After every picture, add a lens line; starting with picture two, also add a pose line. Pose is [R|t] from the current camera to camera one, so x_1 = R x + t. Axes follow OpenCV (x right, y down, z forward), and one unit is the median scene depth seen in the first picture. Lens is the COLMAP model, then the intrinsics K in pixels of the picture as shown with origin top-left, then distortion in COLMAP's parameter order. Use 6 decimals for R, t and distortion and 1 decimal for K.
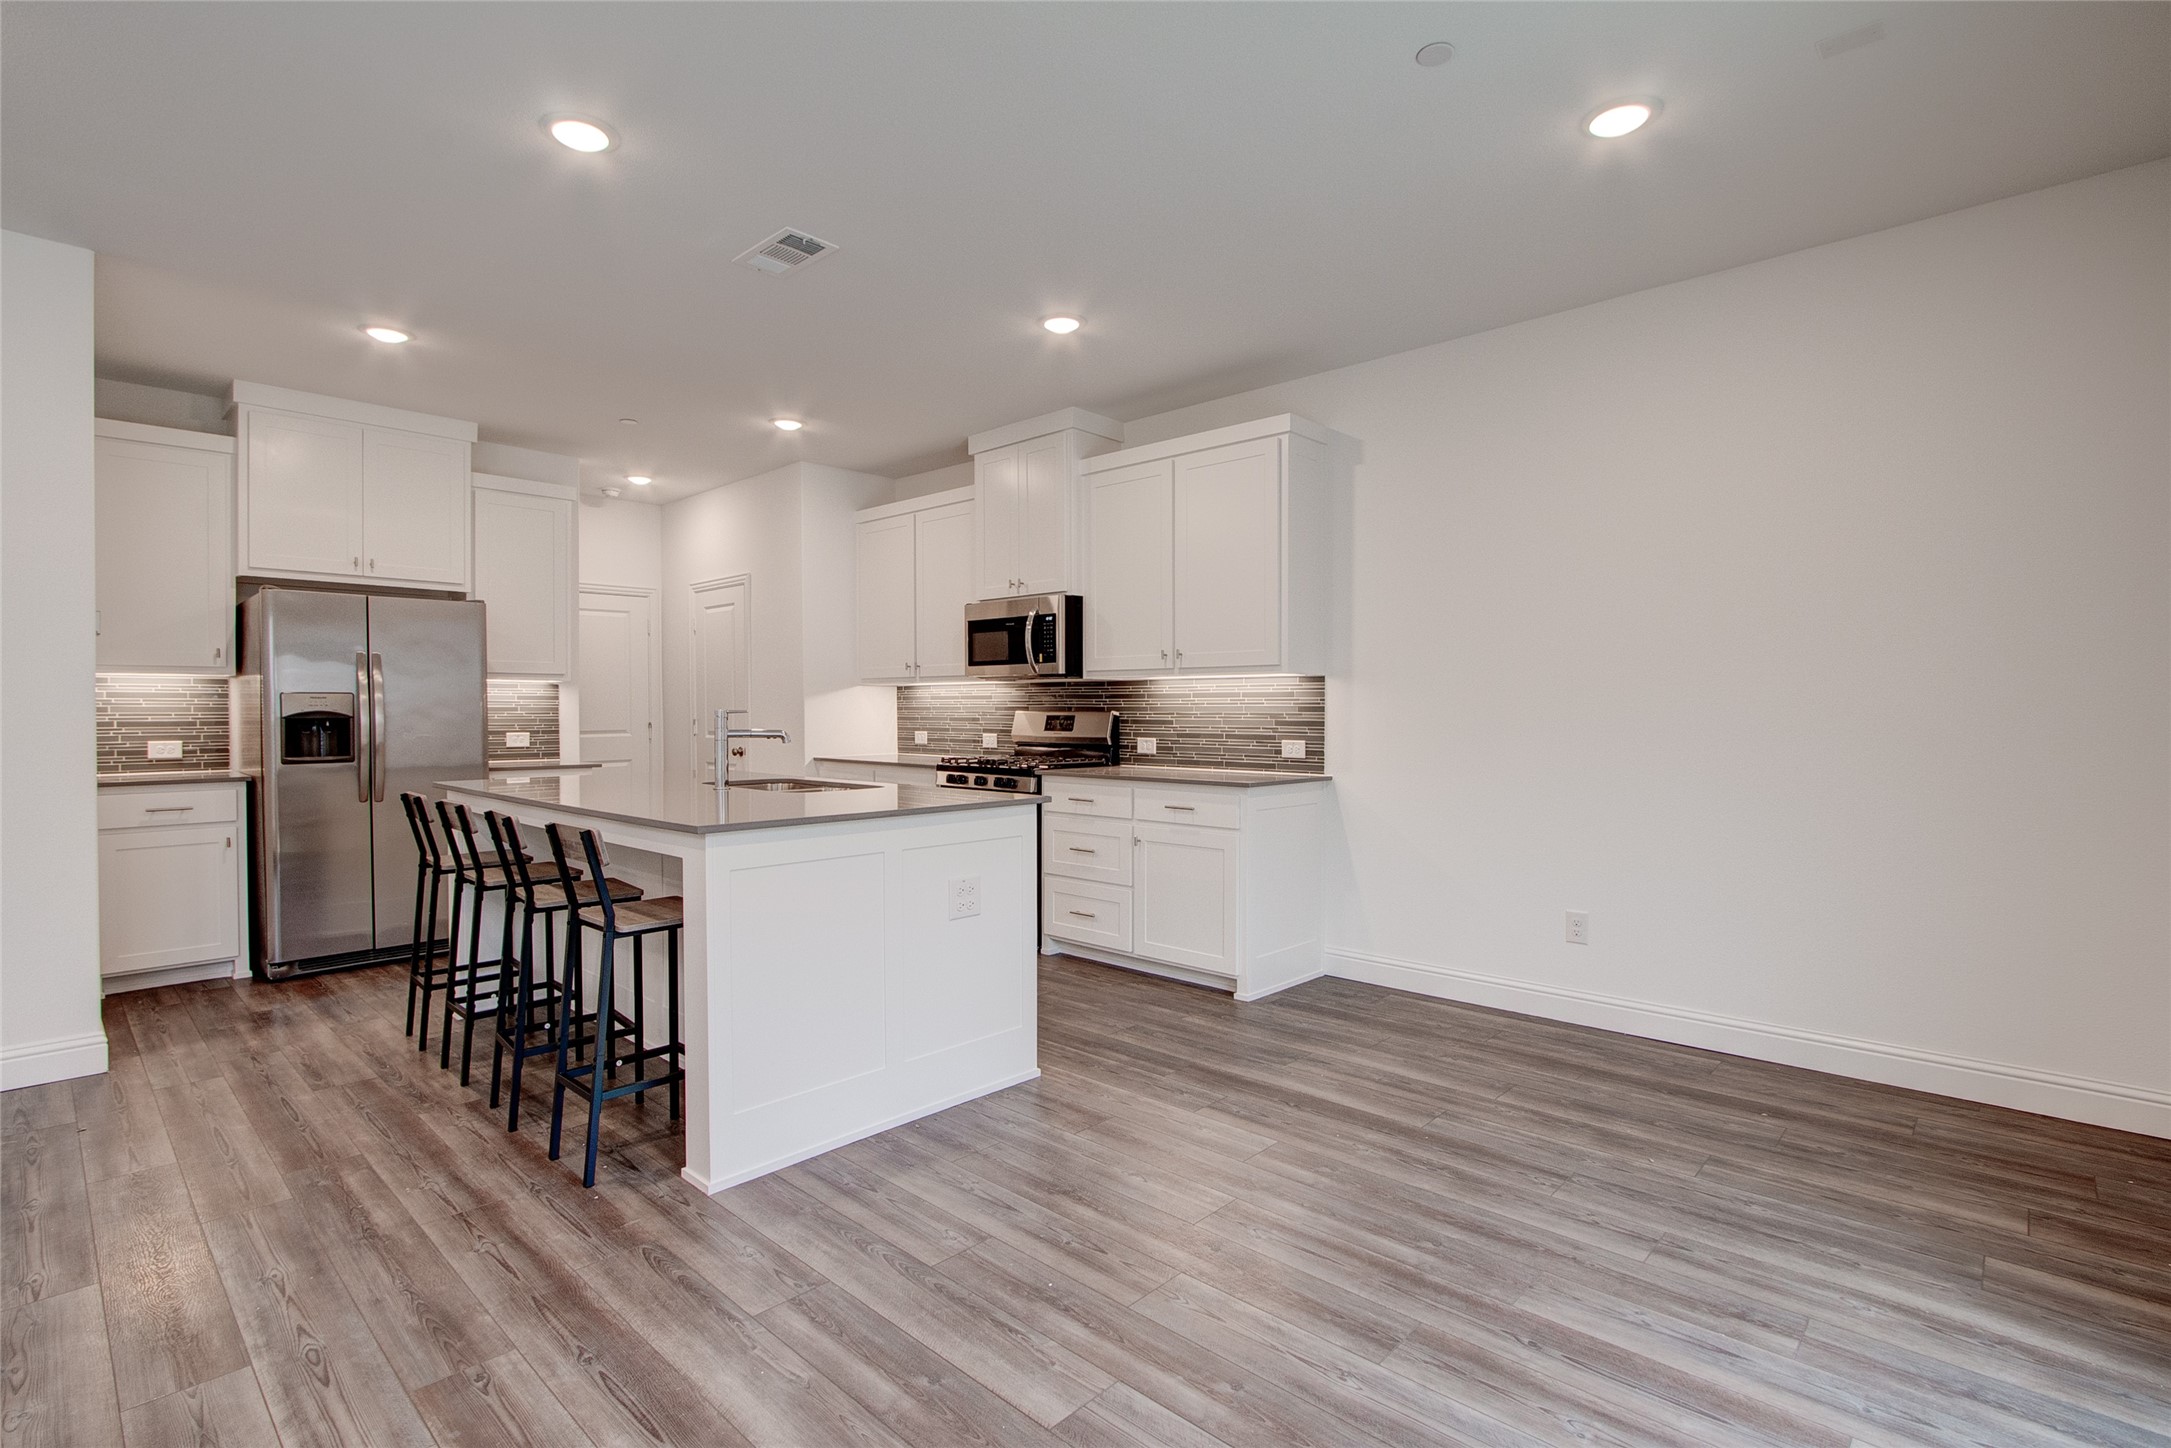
lens RADIAL K [[1025.2, 0, 1070.6], [0, 1025.2, 720.3], [0, 0, 1]] dist [-0.026614, 0.006865]
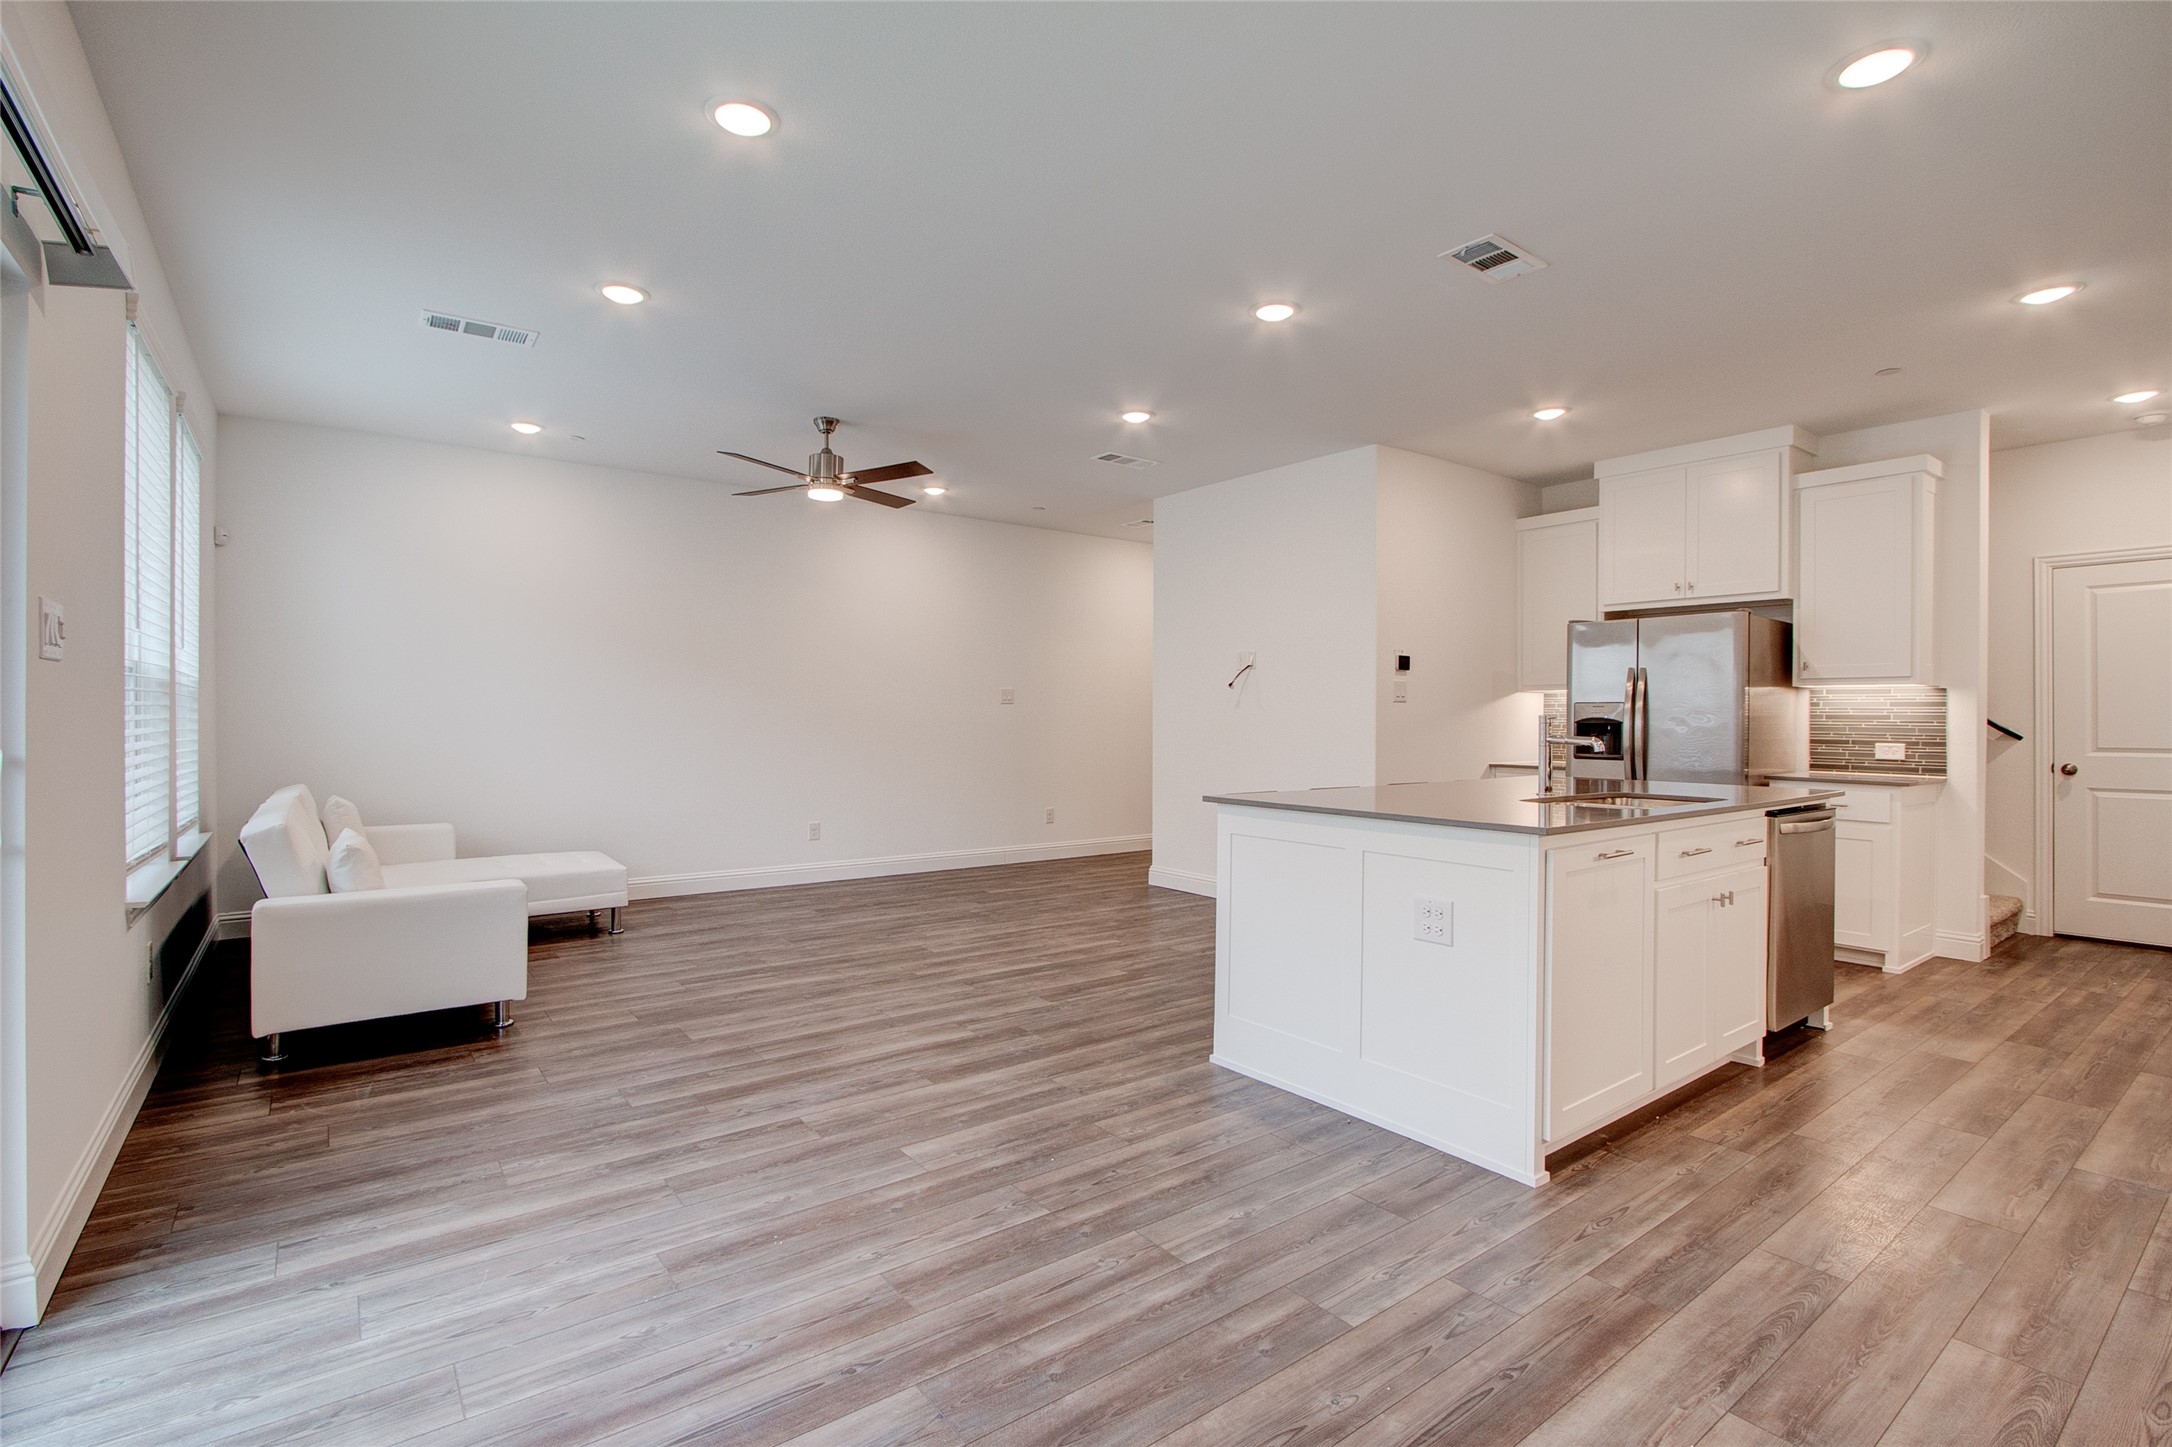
lens RADIAL K [[1002.0, 0, 1068.5], [0, 1002.0, 718.8], [0, 0, 1]] dist [-0.015173, -0.000386]
pose [[-0.165789, 0.003964, -0.986153, 0.514570], [-0.014843, 0.999869, 0.006514, -0.005180], [0.986050, 0.015717, -0.165708, 0.513617]]
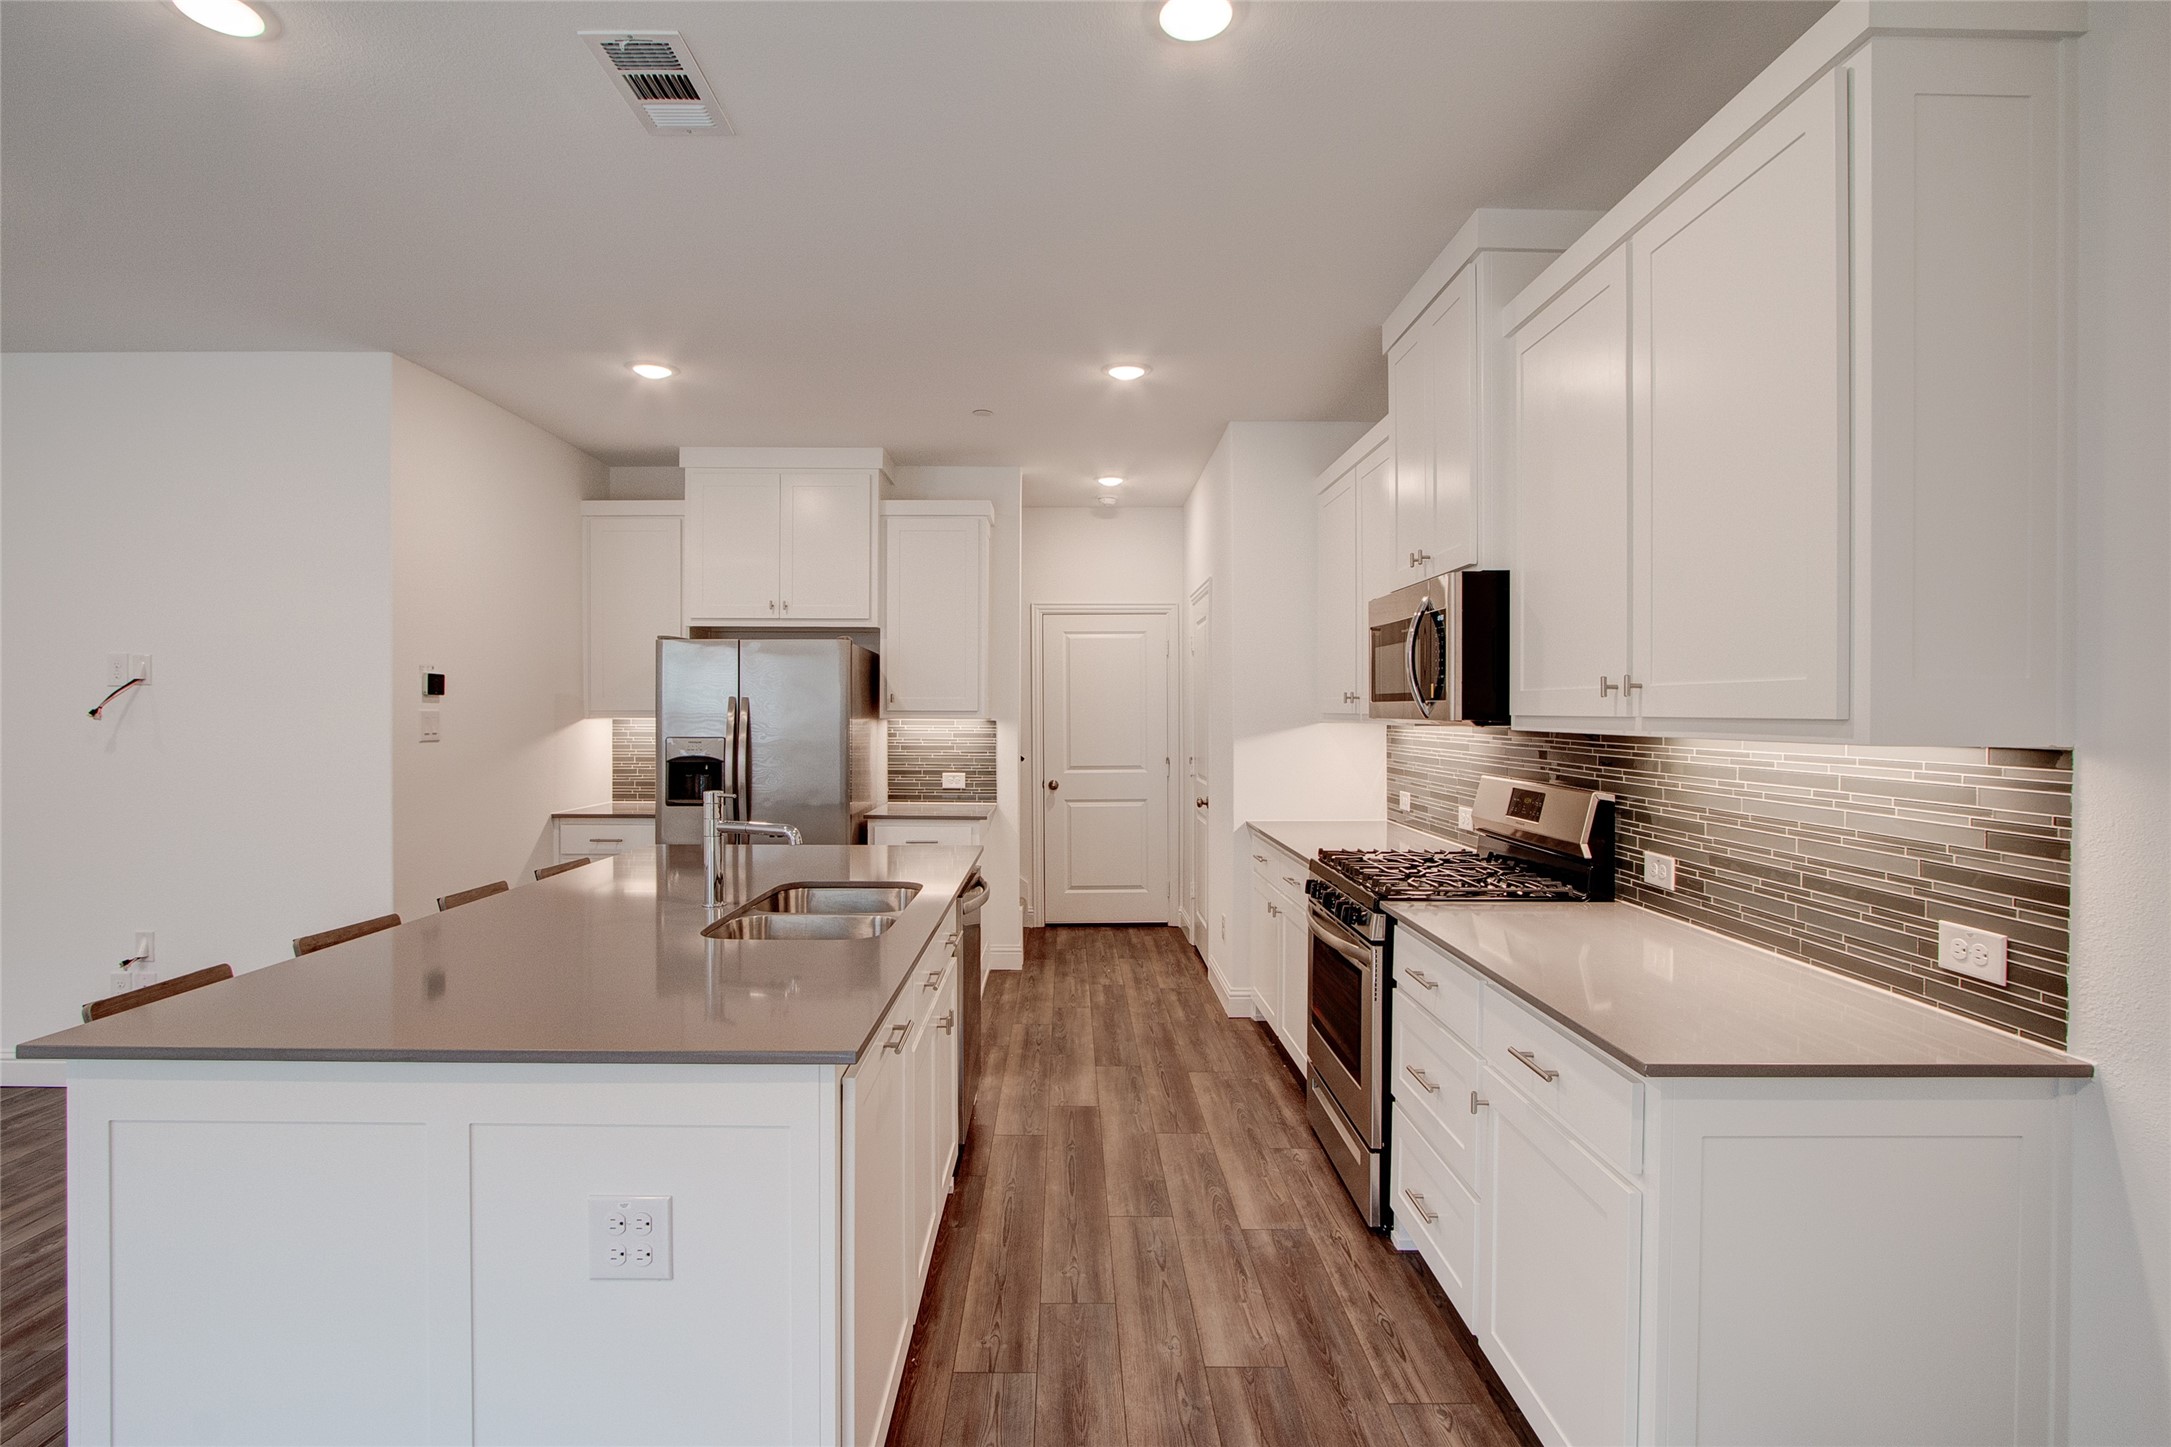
lens RADIAL K [[1017.8, 0, 1070.6], [0, 1017.8, 715.0], [0, 0, 1]] dist [-0.016923, 0.001017]
pose [[0.695491, 0.005154, -0.718517, 0.236790], [-0.010464, 0.999941, -0.002955, -0.046351], [0.718459, 0.009574, 0.695503, 0.508450]]
